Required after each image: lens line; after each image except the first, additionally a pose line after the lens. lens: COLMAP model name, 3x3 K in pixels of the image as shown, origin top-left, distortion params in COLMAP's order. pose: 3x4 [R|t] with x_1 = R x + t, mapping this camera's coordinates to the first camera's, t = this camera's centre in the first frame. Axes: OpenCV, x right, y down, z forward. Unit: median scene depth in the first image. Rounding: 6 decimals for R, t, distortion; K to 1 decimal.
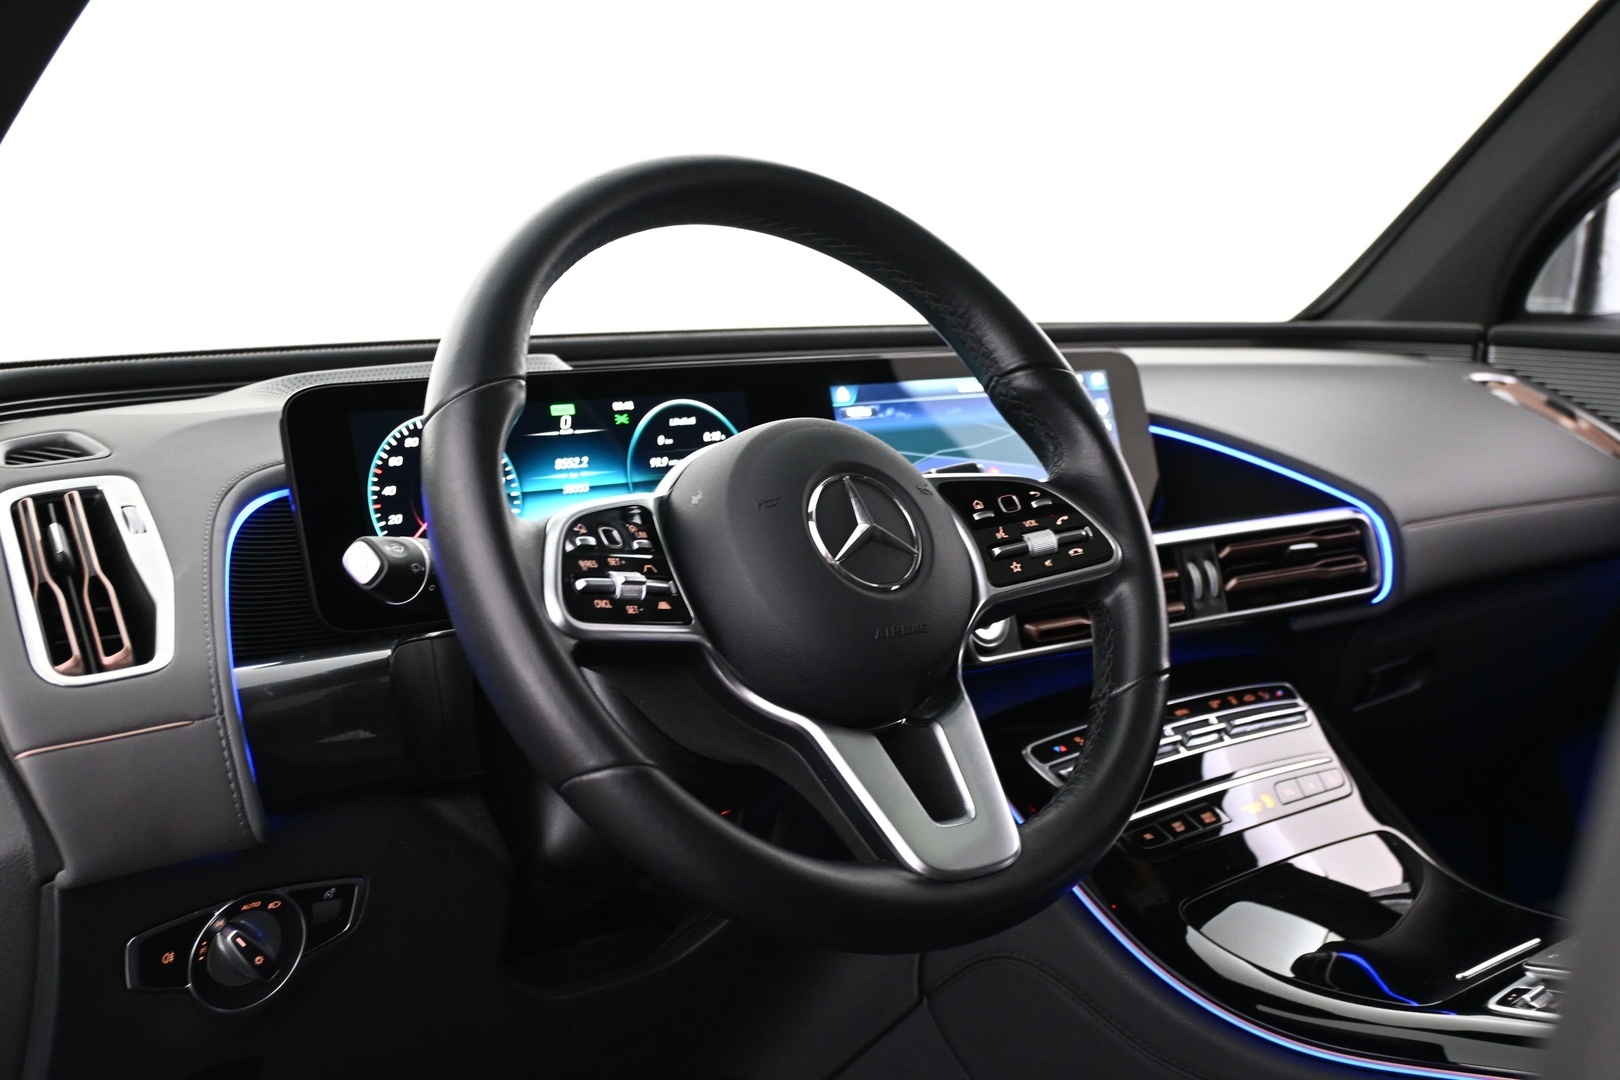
lens RADIAL K [[1850.6, 0, 810.0], [0, 1850.6, 540.0], [0, 0, 1]] dist [0.000153, -0.002404]
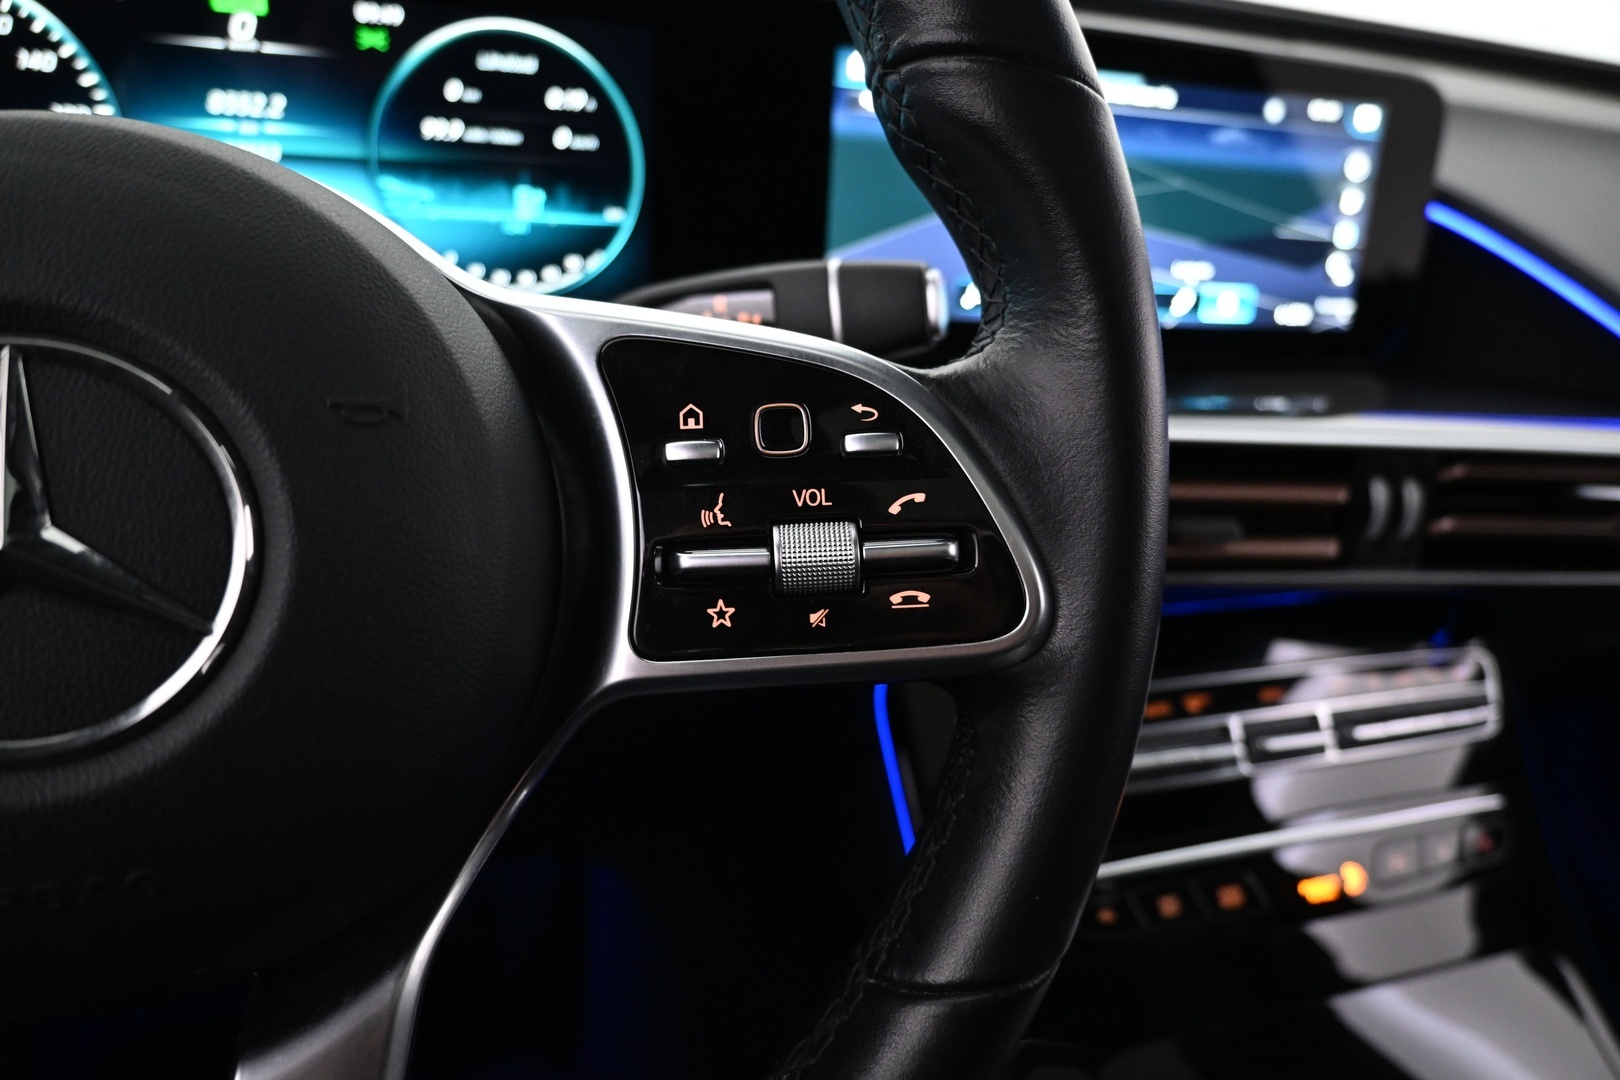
lens RADIAL K [[1066.4, 0, 810.0], [0, 1066.4, 540.0], [0, 0, 1]] dist [0.002532, 0.003005]
pose [[0.910582, 0.299486, -0.284867, 0.163912], [-0.179819, 0.907599, 0.379381, -0.074792], [0.372164, -0.294233, 0.880296, 0.717078]]
